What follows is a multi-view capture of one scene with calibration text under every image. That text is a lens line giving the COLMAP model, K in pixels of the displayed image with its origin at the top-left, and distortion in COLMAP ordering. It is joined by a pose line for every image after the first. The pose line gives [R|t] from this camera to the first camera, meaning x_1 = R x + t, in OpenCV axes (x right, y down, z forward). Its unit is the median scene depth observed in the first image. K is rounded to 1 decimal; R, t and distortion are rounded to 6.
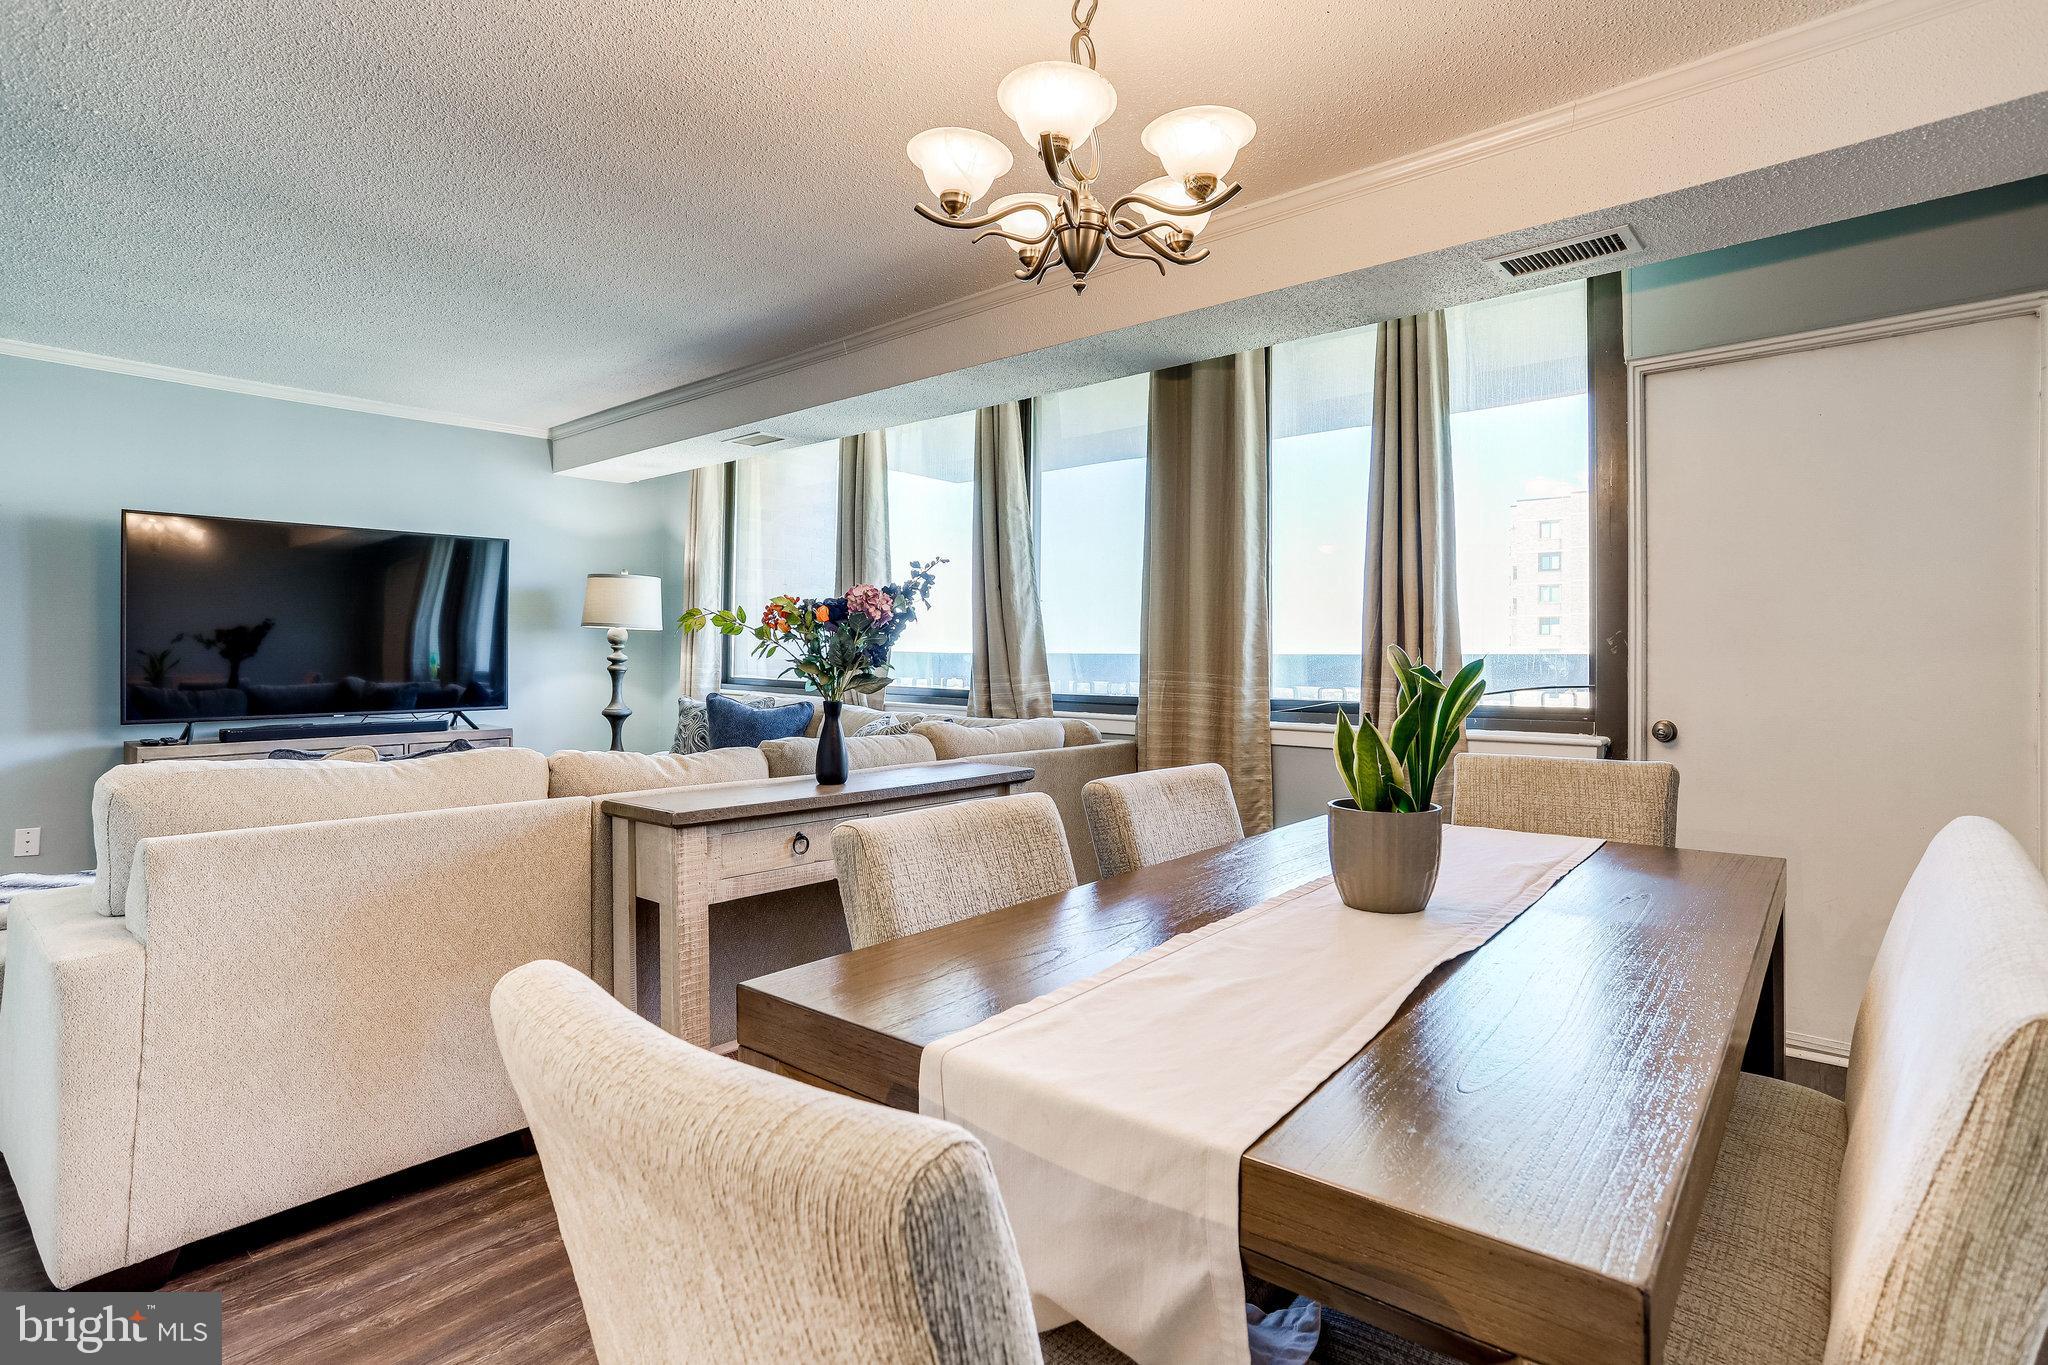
lens RADIAL K [[1028.7, 0, 1029.5], [0, 1028.7, 654.4], [0, 0, 1]] dist [-0.065995, 0.049326]
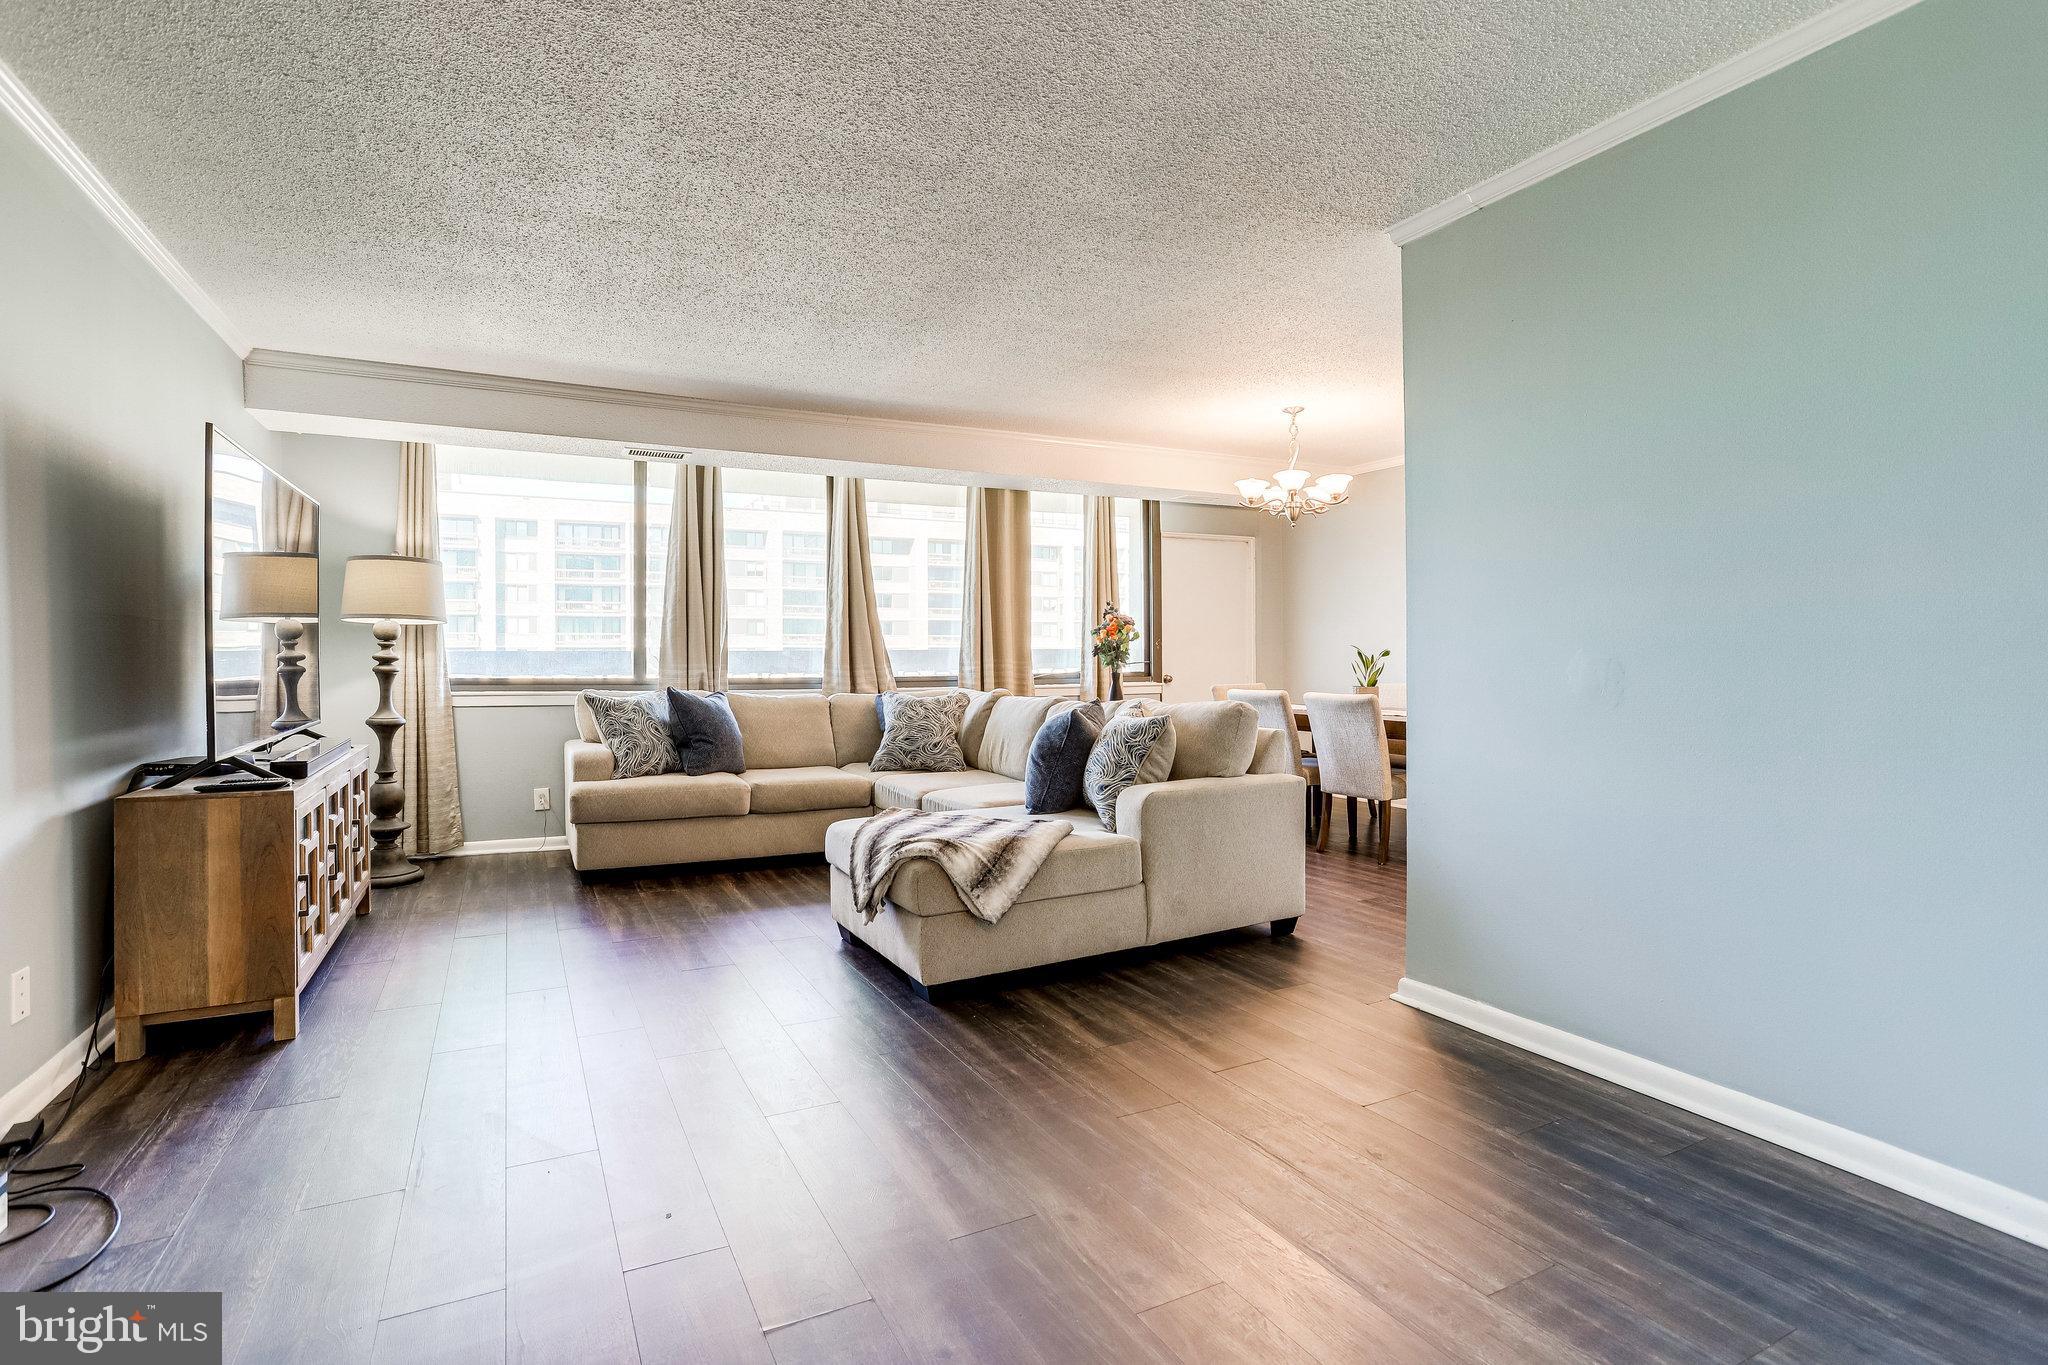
lens RADIAL K [[999.1, 0, 1023.1], [0, 999.1, 659.7], [0, 0, 1]] dist [-0.059559, 0.036523]
pose [[0.370860, -0.010718, 0.928627, -1.712416], [0.004981, 0.999942, 0.009552, 0.001306], [-0.928675, 0.001083, 0.370892, 0.376084]]
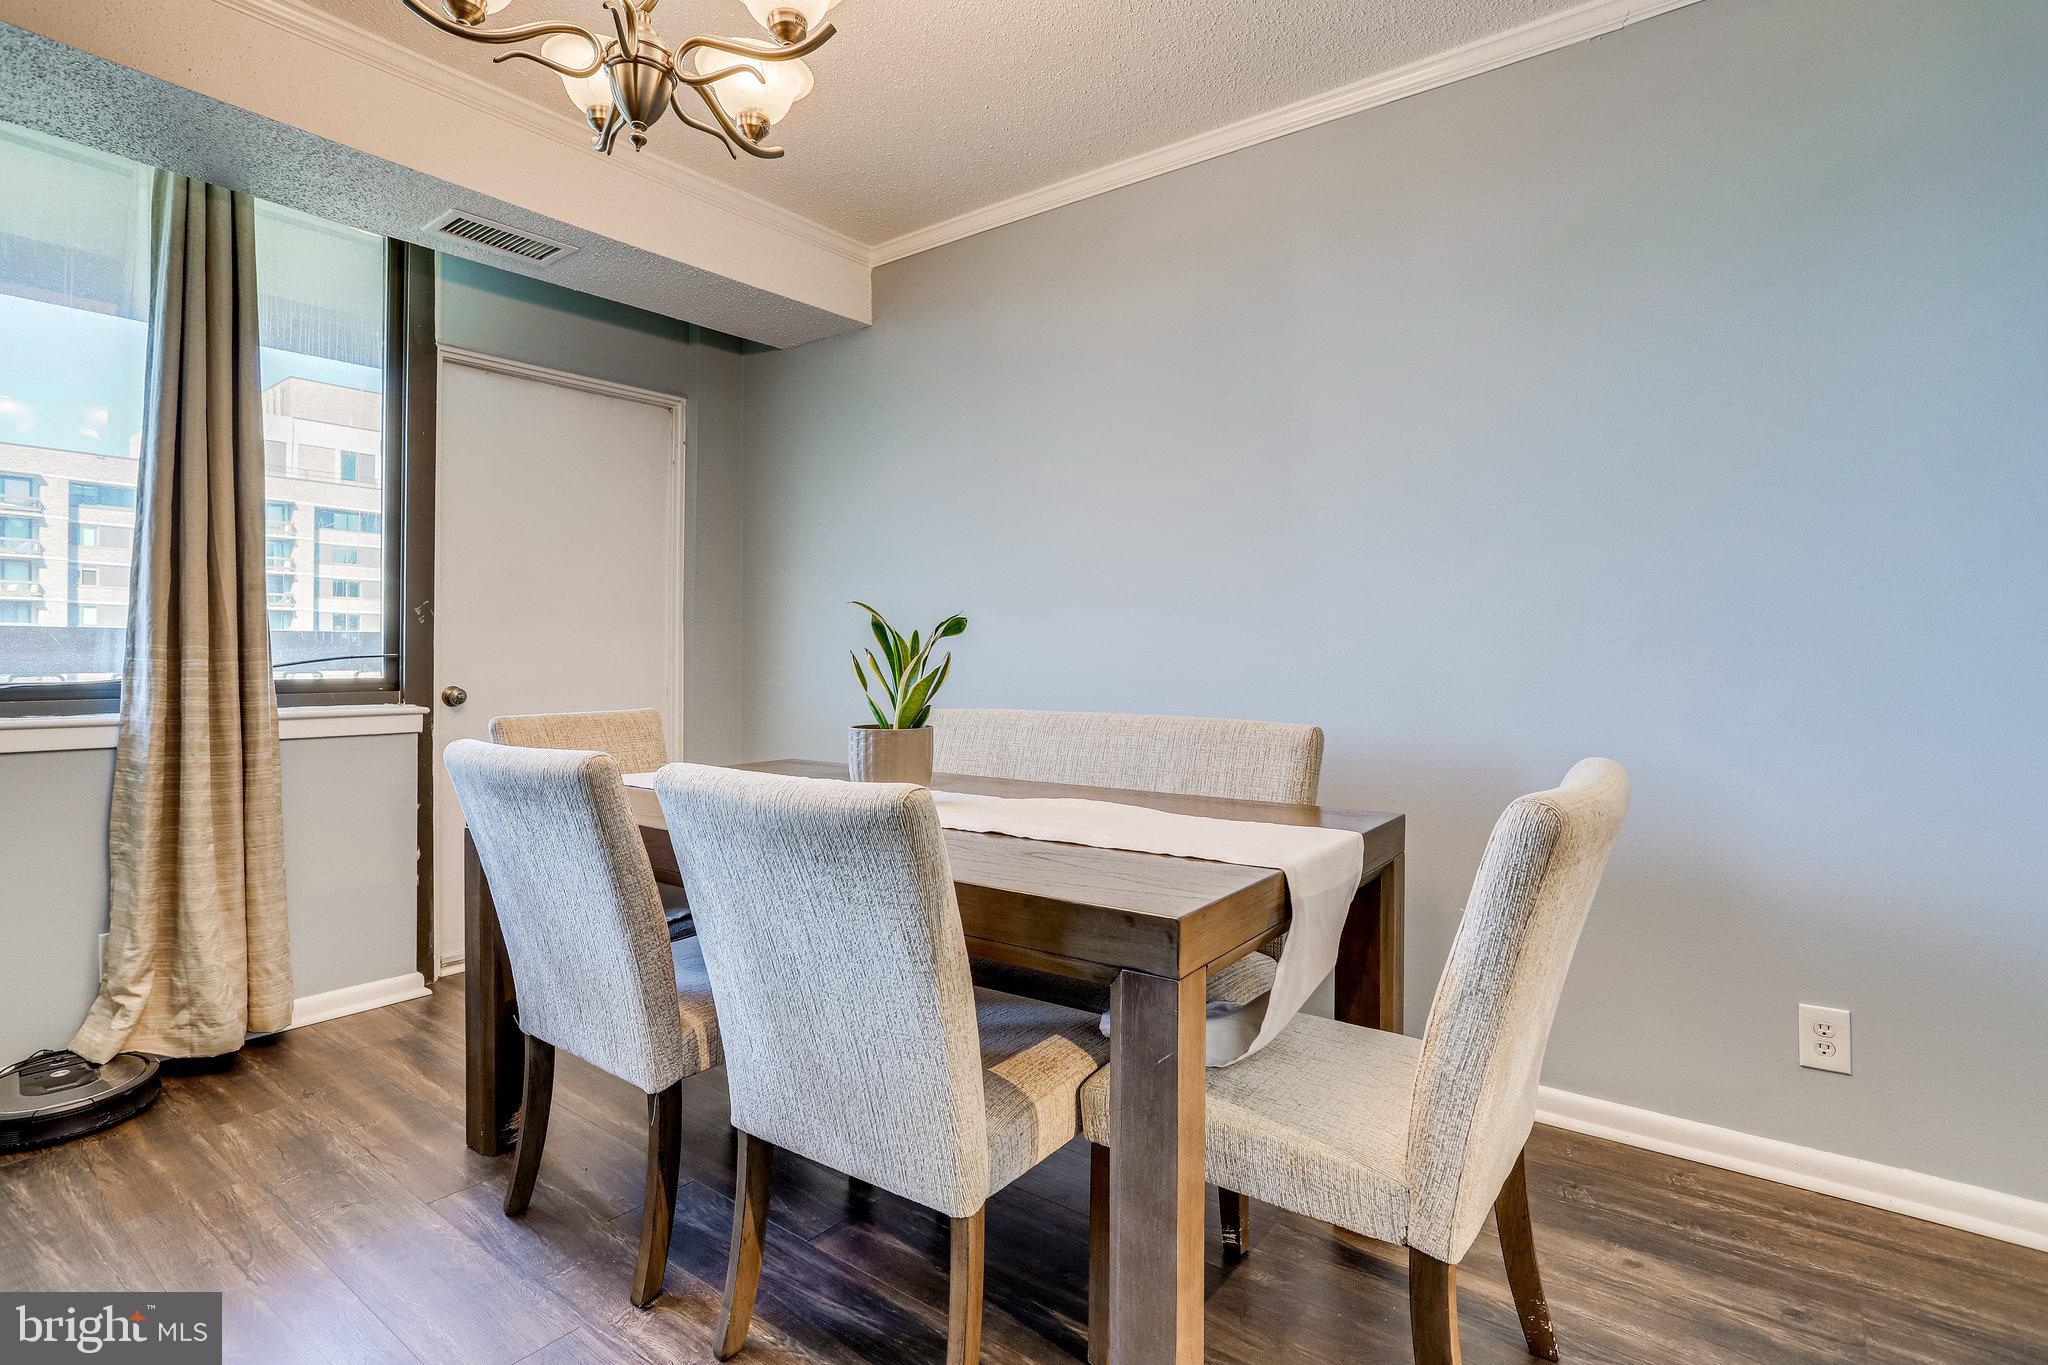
lens RADIAL K [[1011.0, 0, 1017.4], [0, 1011.0, 651.7], [0, 0, 1]] dist [-0.058027, 0.037602]
pose [[-0.053218, 0.002731, 0.998579, -0.433343], [-0.005081, 0.999983, -0.003006, 0.026667], [-0.998570, -0.005234, -0.053203, 0.425280]]
